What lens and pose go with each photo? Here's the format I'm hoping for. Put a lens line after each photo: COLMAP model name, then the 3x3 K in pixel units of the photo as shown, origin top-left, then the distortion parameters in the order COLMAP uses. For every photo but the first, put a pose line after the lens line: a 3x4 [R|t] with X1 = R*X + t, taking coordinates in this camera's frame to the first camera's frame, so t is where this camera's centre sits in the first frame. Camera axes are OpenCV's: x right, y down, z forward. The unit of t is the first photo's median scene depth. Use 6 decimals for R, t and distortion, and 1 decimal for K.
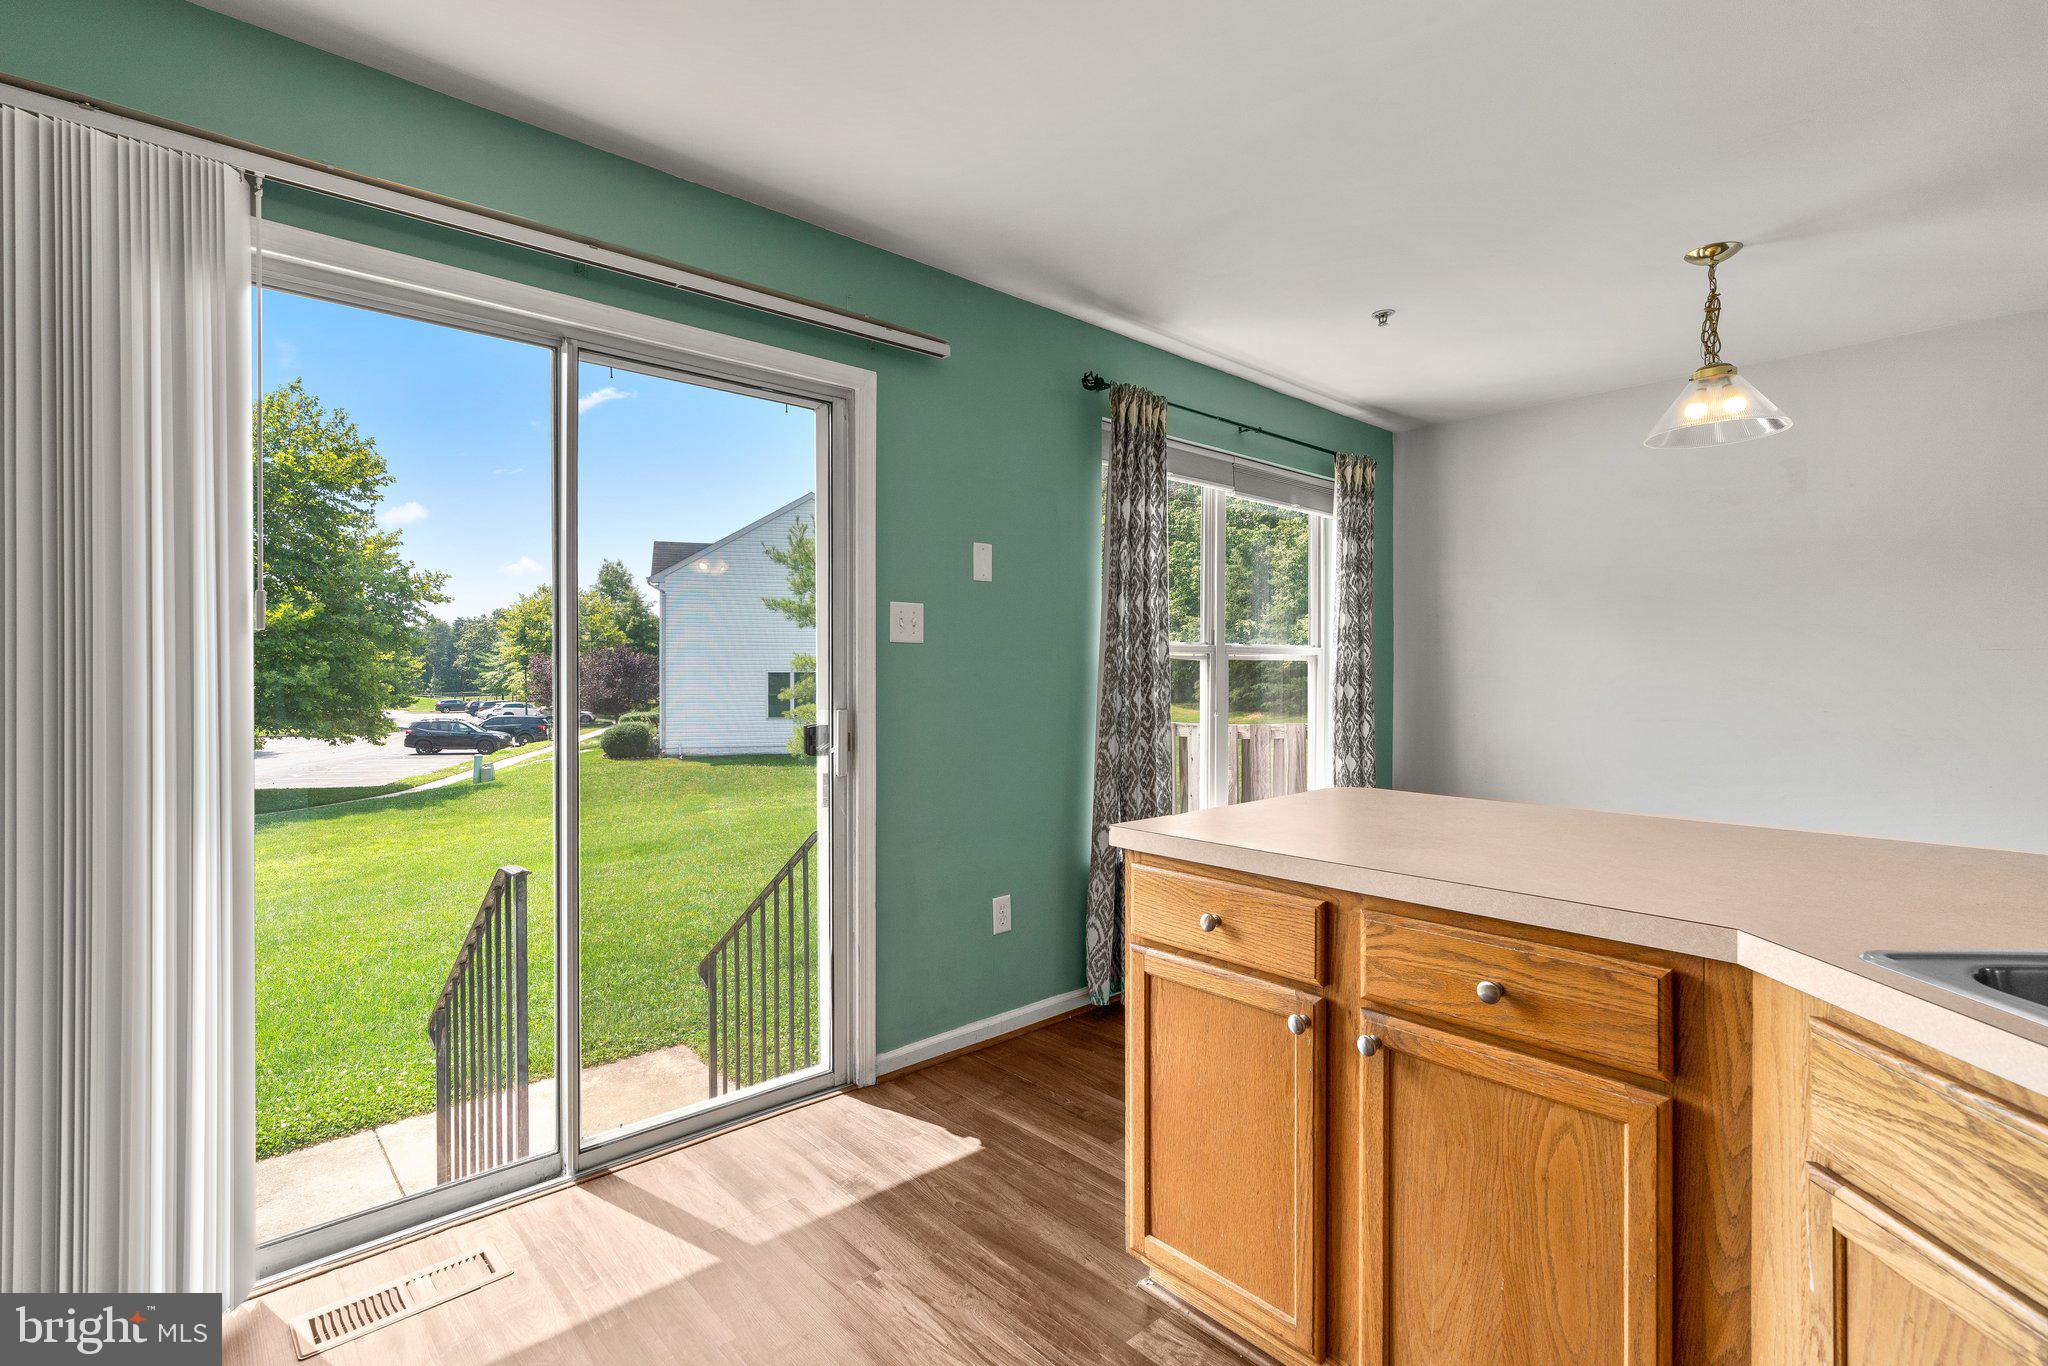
lens RADIAL K [[923.1, 0, 1015.2], [0, 923.1, 674.4], [0, 0, 1]] dist [-0.015128, 0.006367]
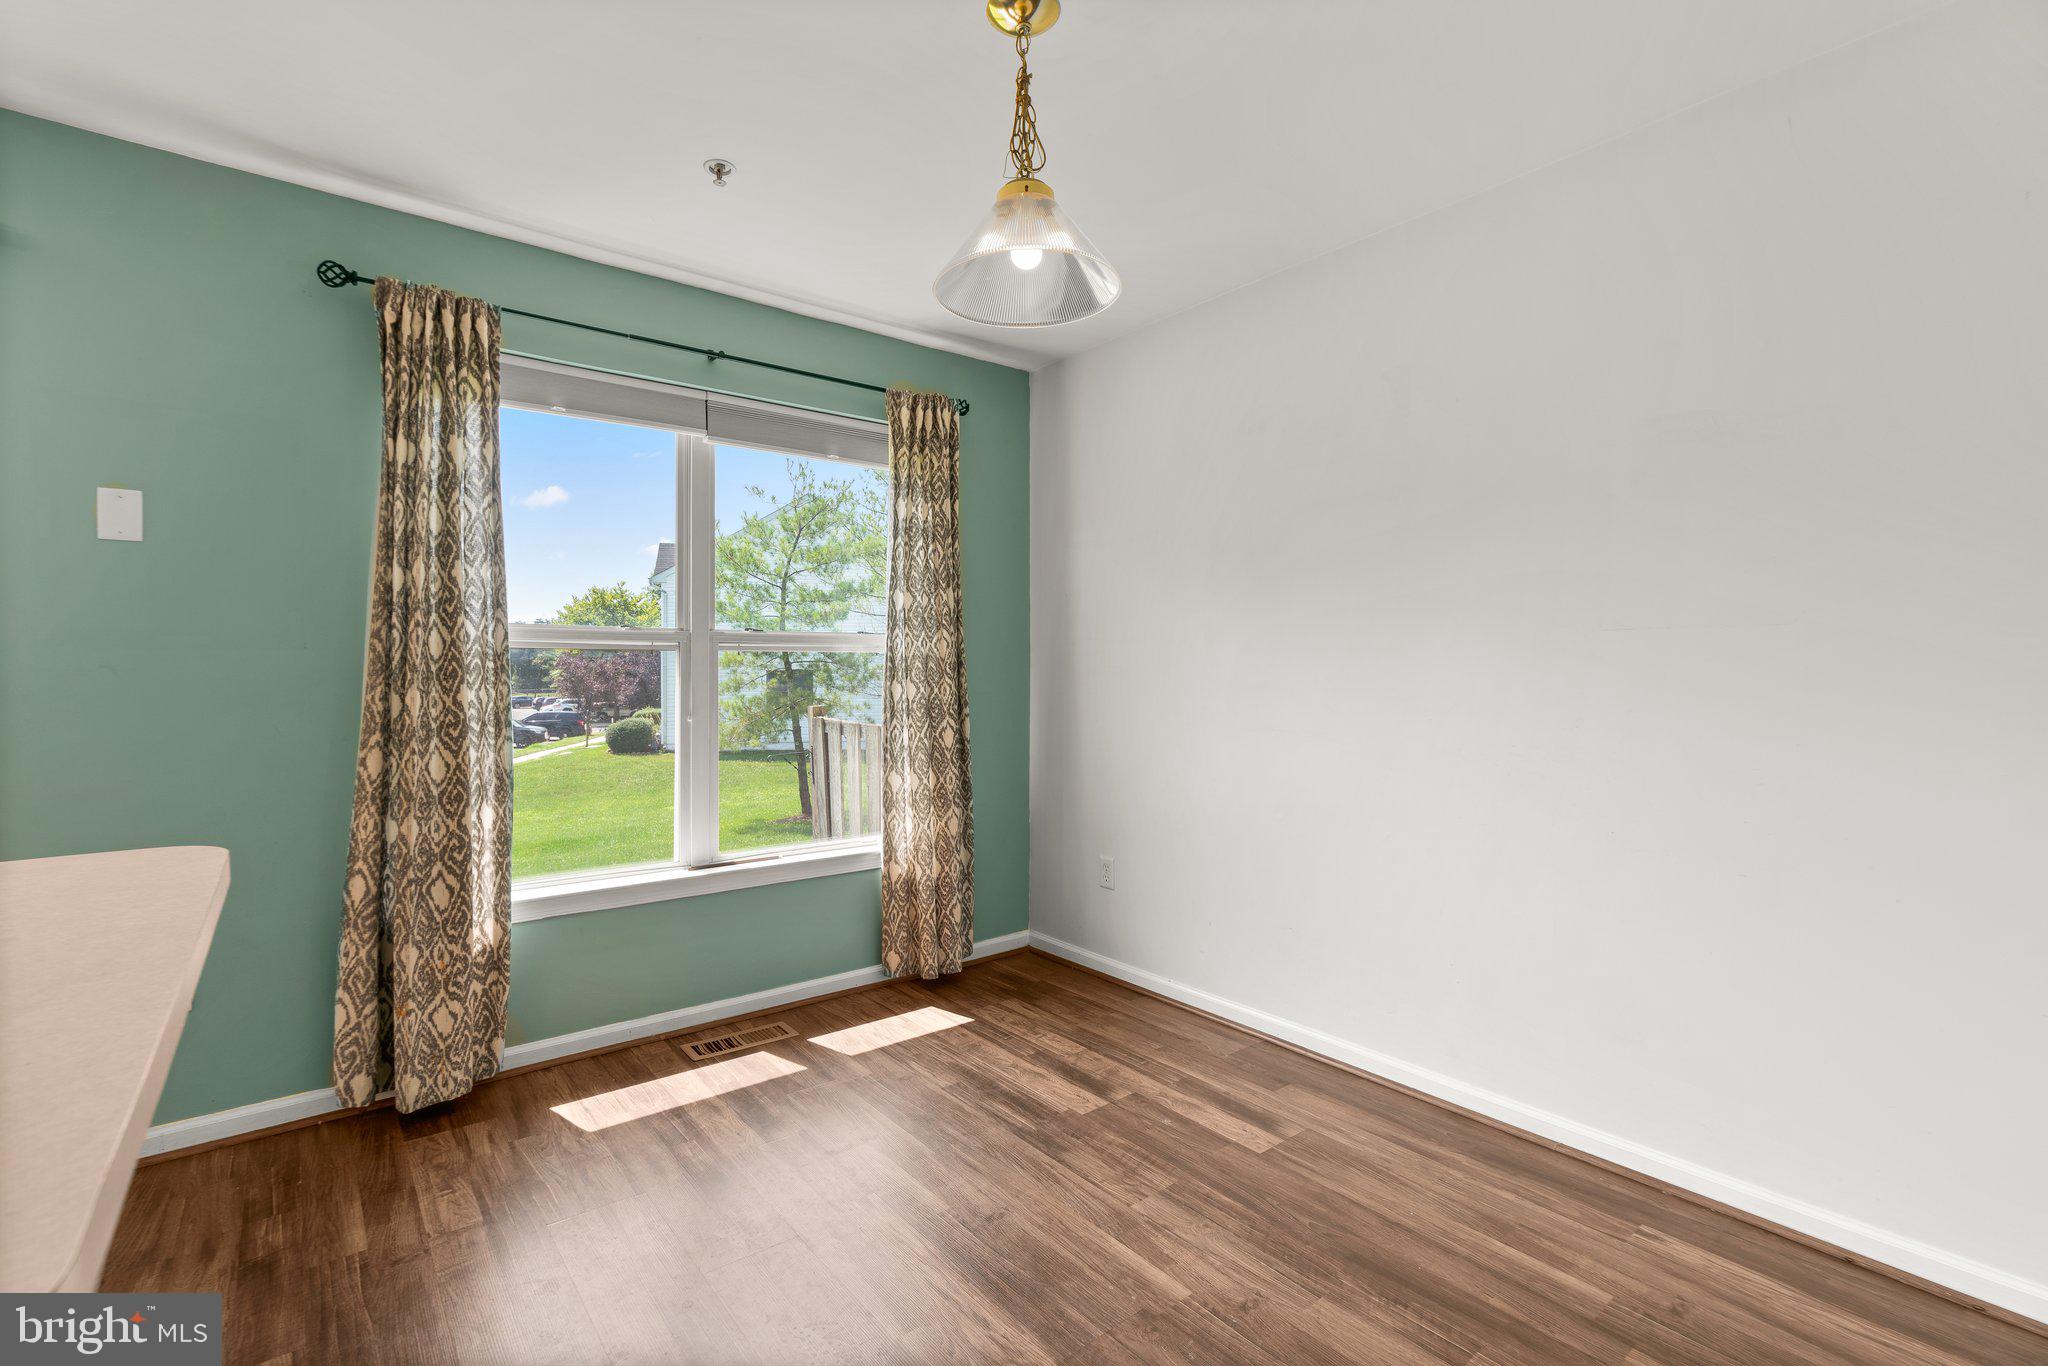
lens RADIAL K [[923.1, 0, 1040.8], [0, 923.1, 670.0], [0, 0, 1]] dist [-0.015128, 0.006367]
pose [[0.999349, -0.000317, -0.036078, 0.668247], [0.000270, 0.999999, -0.001285, 0.003903], [0.036078, 0.001275, 0.999348, 0.271861]]
